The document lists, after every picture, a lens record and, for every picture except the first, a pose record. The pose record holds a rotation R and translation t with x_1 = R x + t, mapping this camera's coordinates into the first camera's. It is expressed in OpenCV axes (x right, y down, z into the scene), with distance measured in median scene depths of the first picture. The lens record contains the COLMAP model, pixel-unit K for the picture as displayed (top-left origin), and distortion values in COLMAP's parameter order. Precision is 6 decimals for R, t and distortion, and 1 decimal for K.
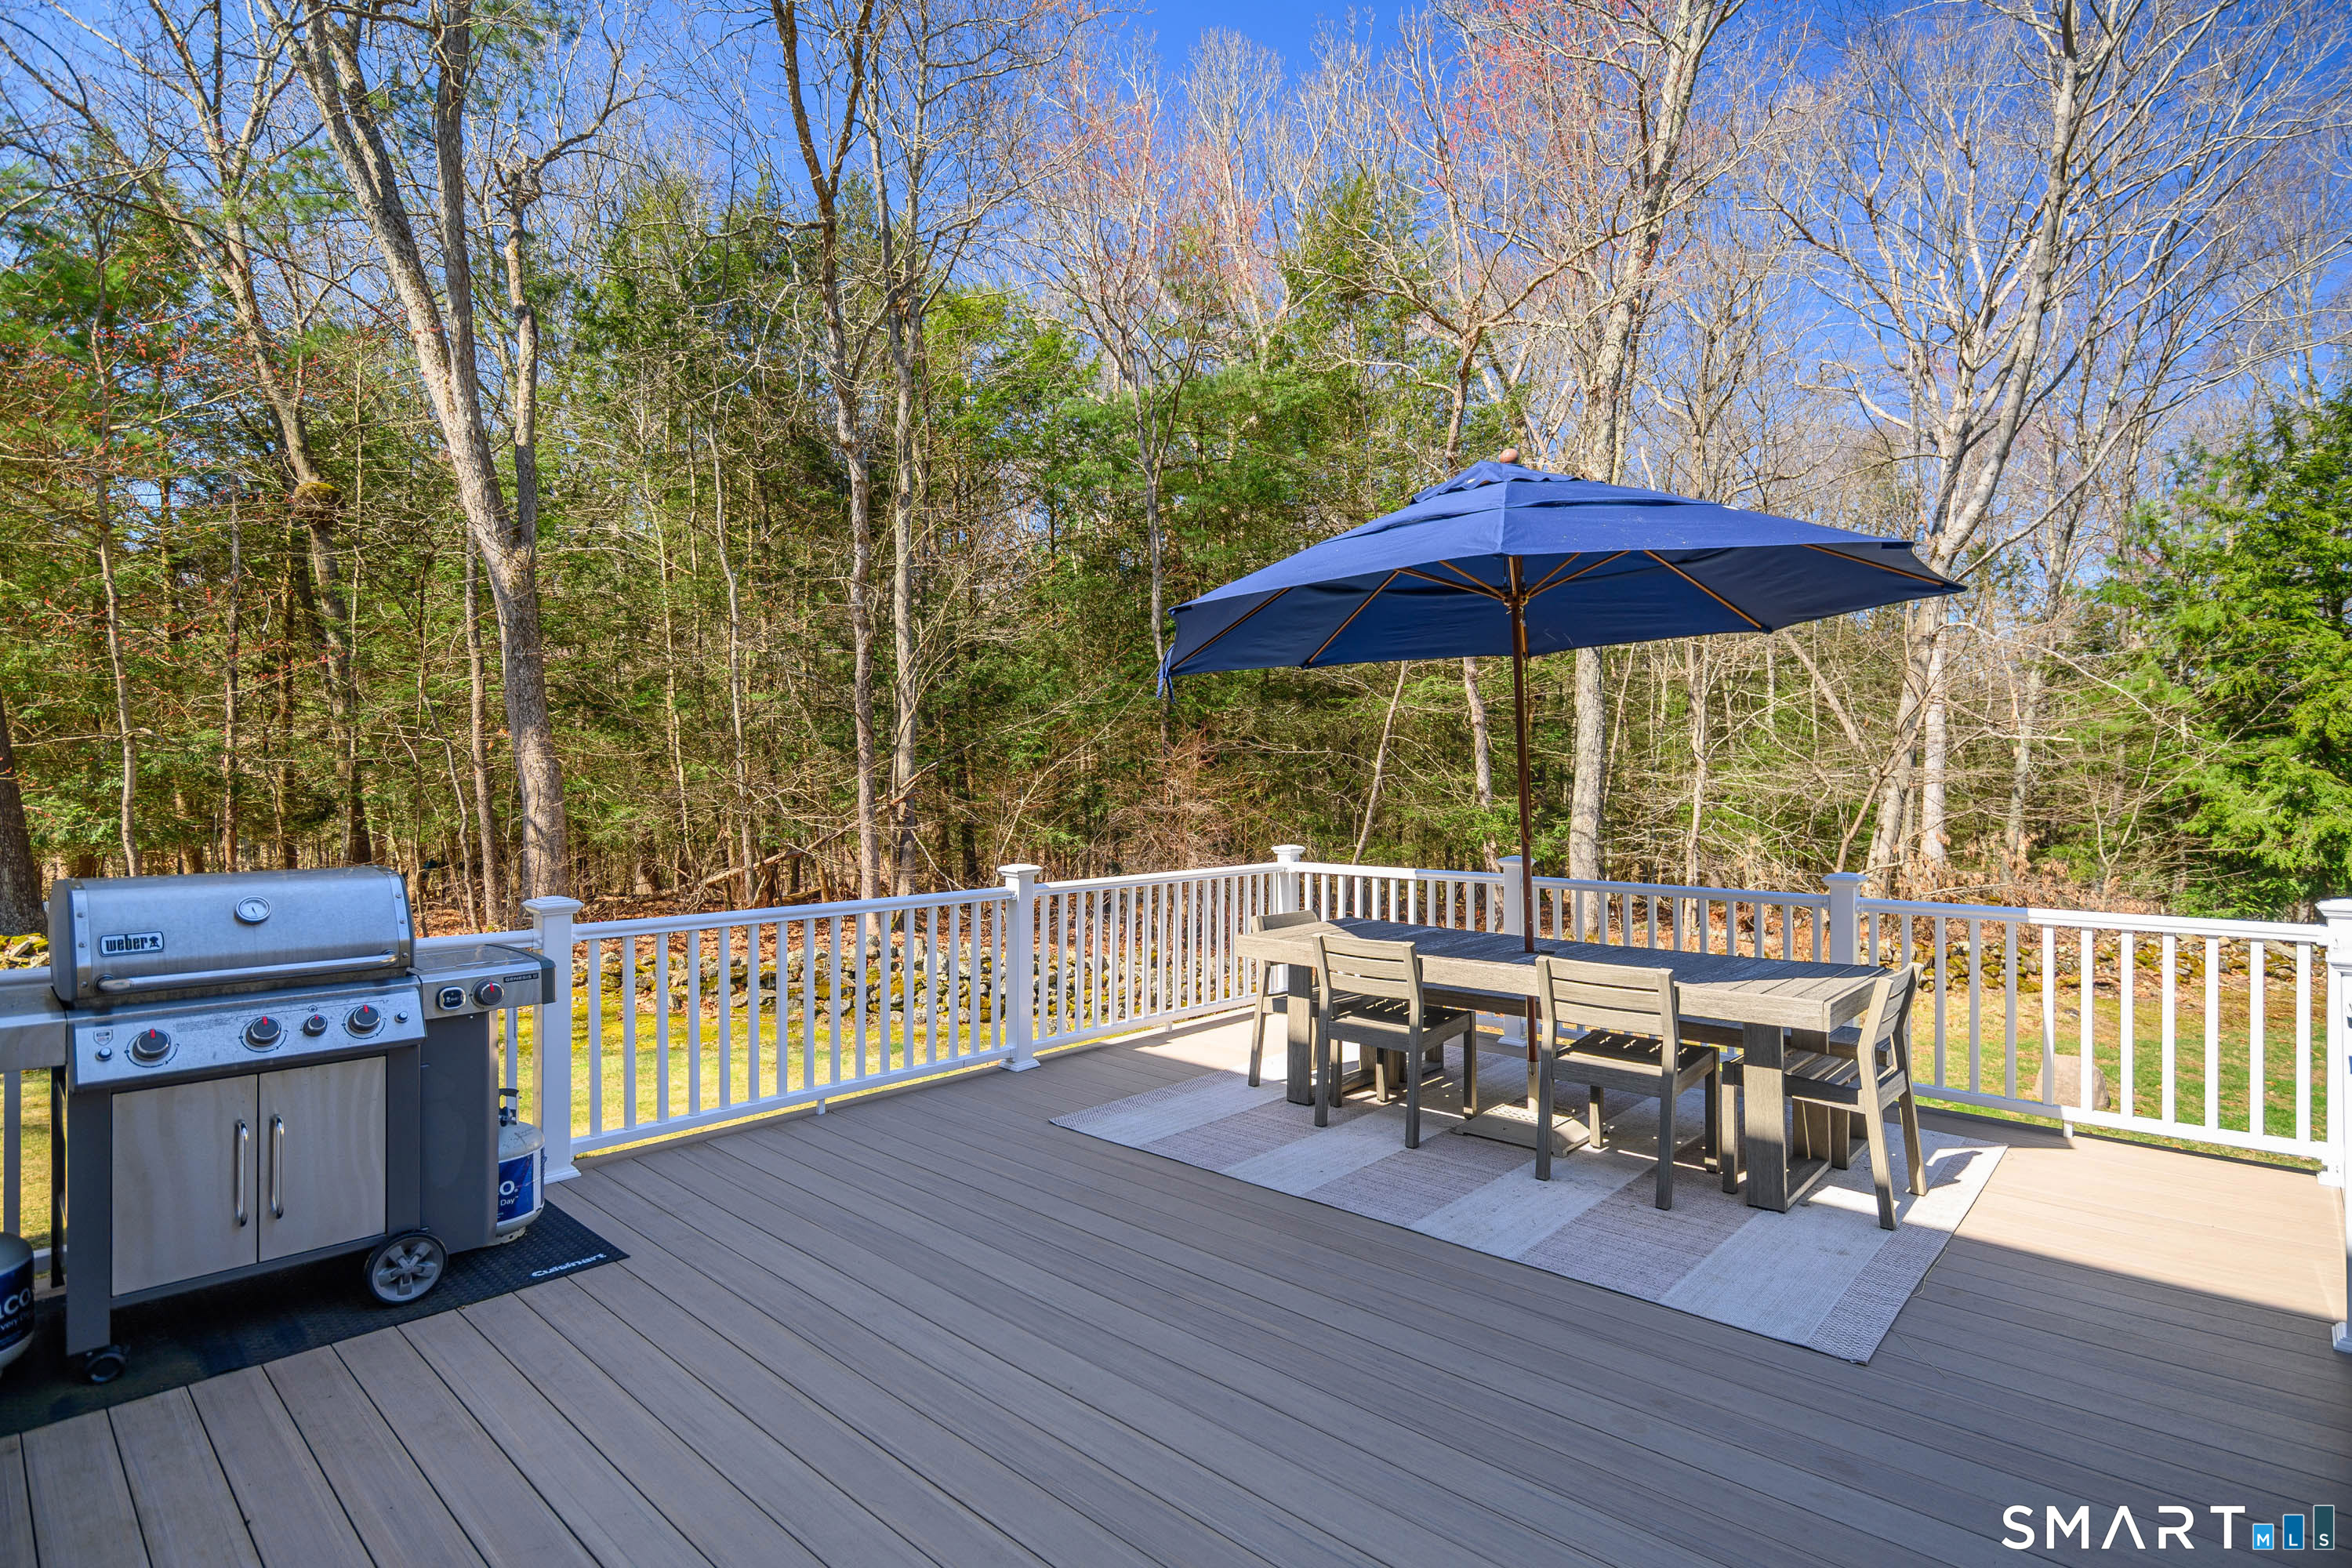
lens RADIAL K [[1190.9, 0, 1176.0], [0, 1190.9, 784.0], [0, 0, 1]] dist [-0.002725, 0.001749]
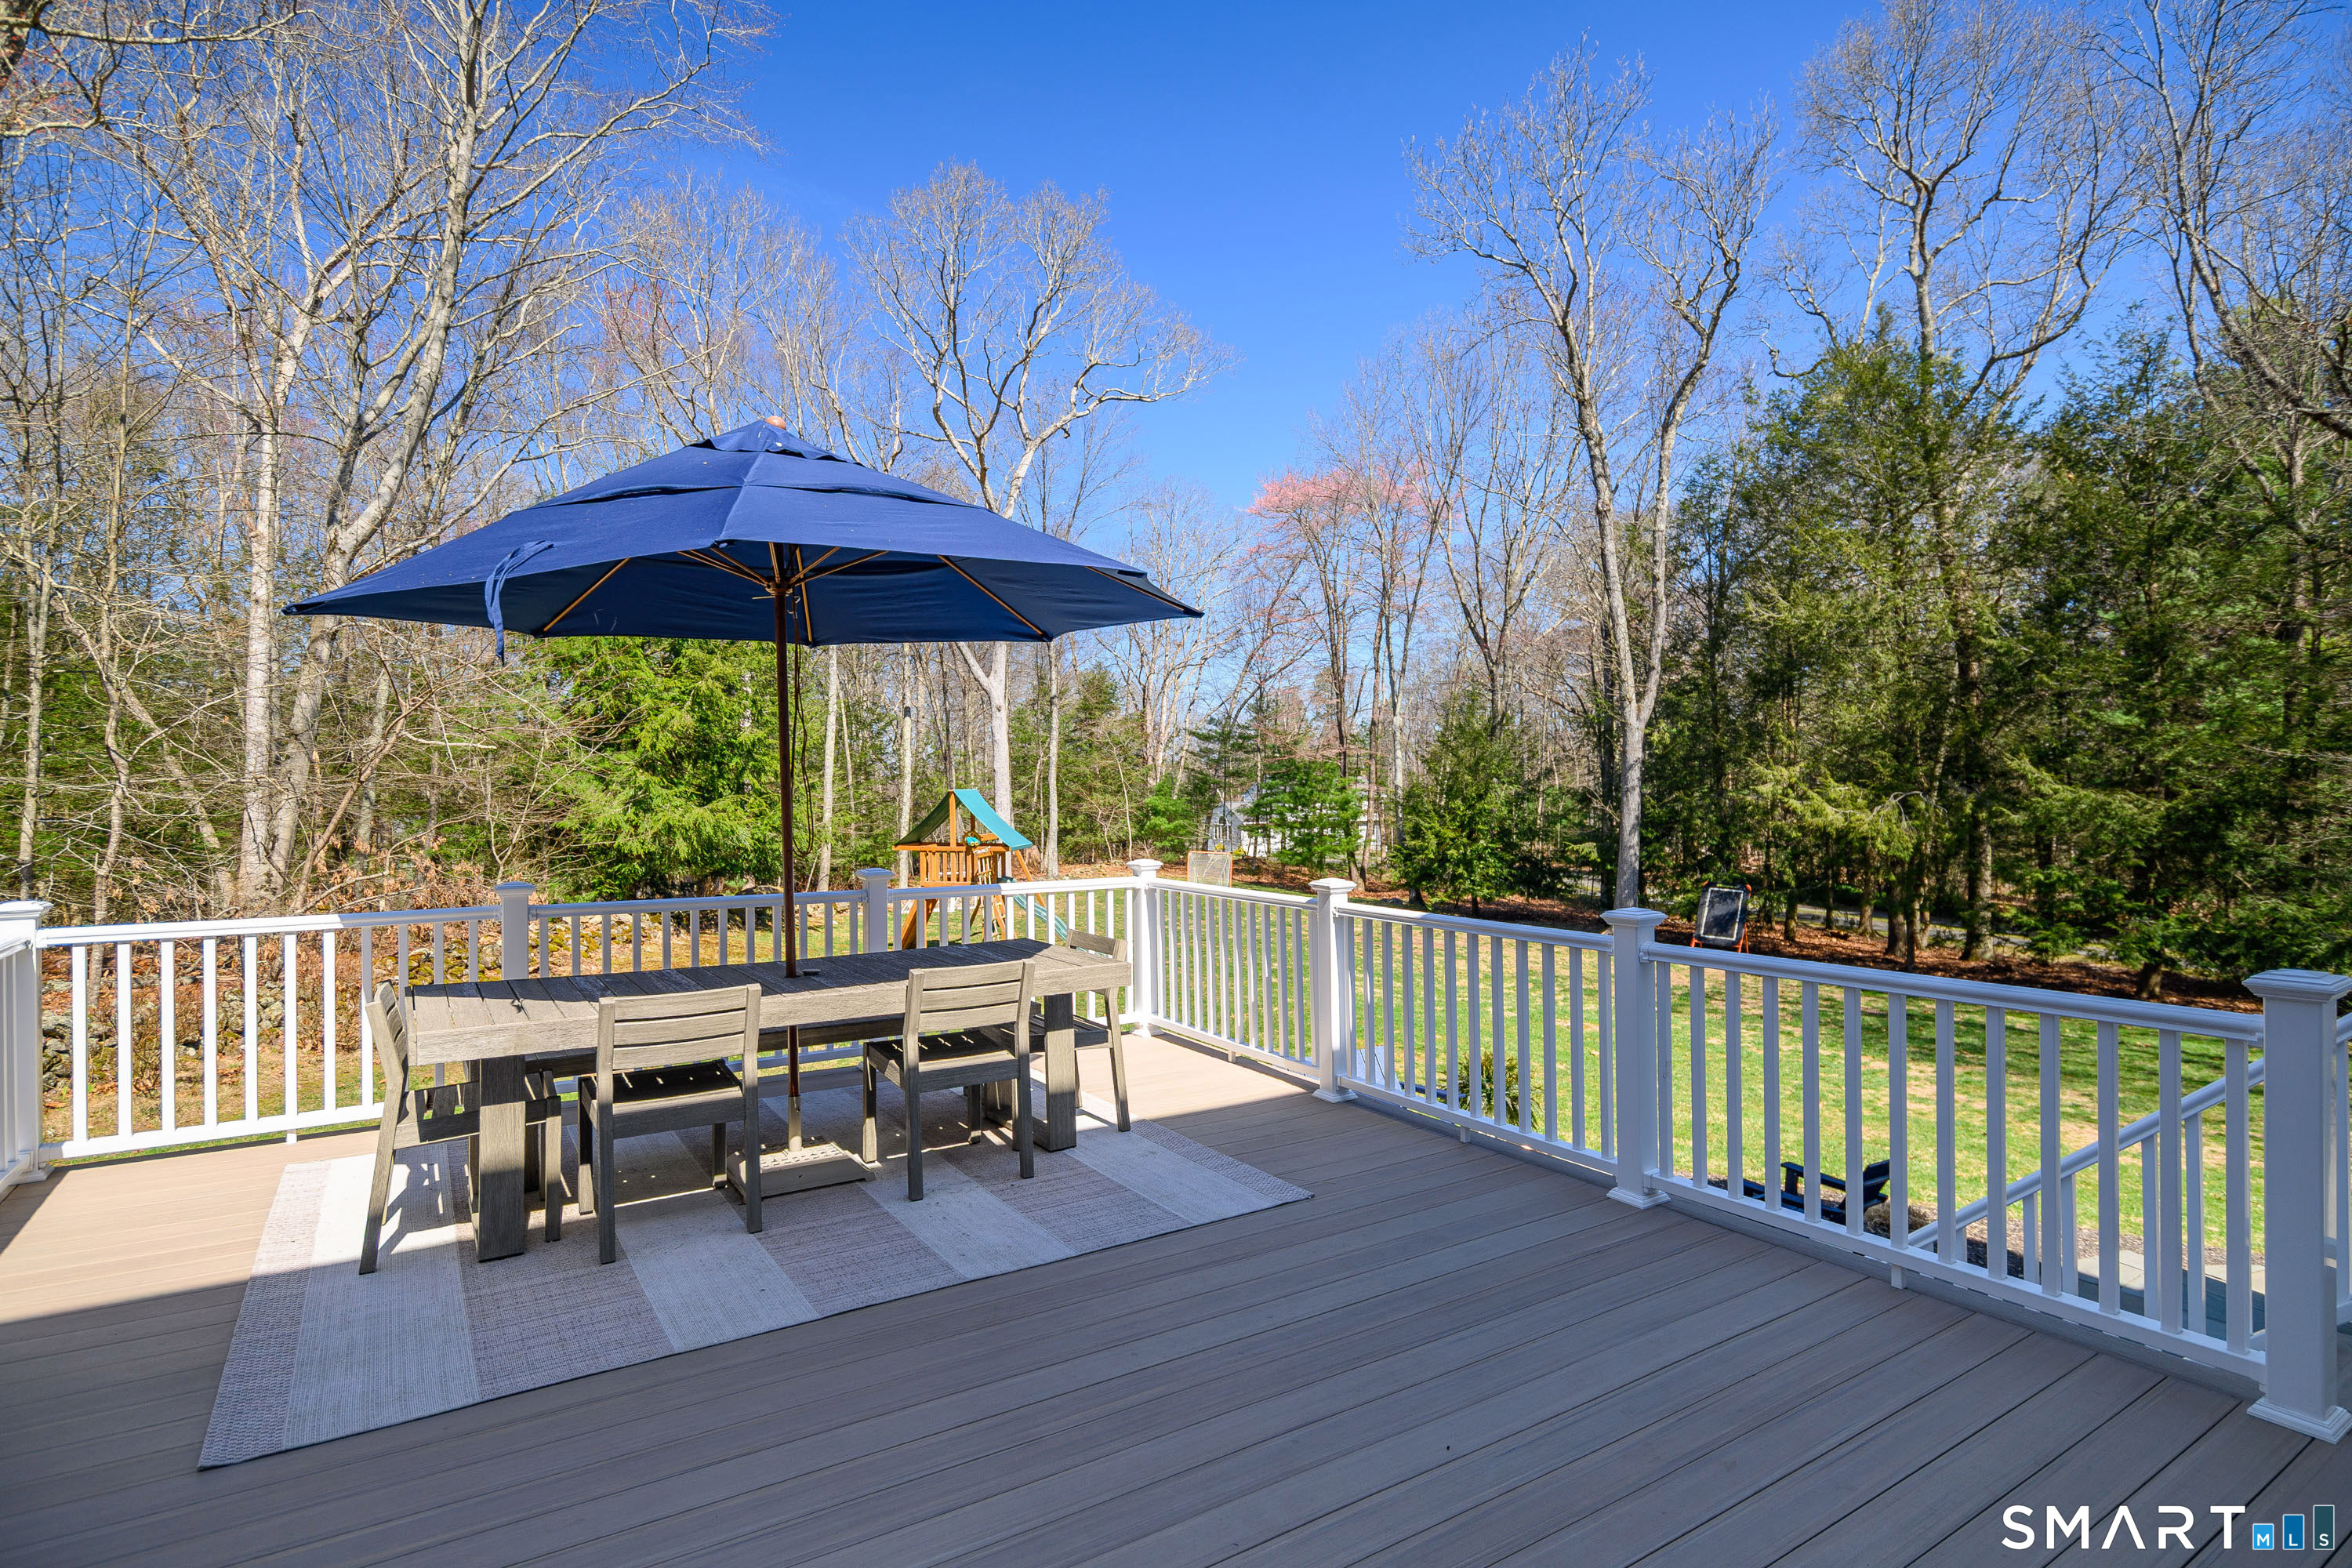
lens RADIAL K [[1194.0, 0, 1181.6], [0, 1194.0, 779.5], [0, 0, 1]] dist [0.000985, 0.000272]
pose [[0.235543, 0.003931, 0.971856, -0.562298], [0.003351, 0.999983, -0.004857, -0.004181], [-0.971858, 0.004401, 0.235526, 0.535600]]
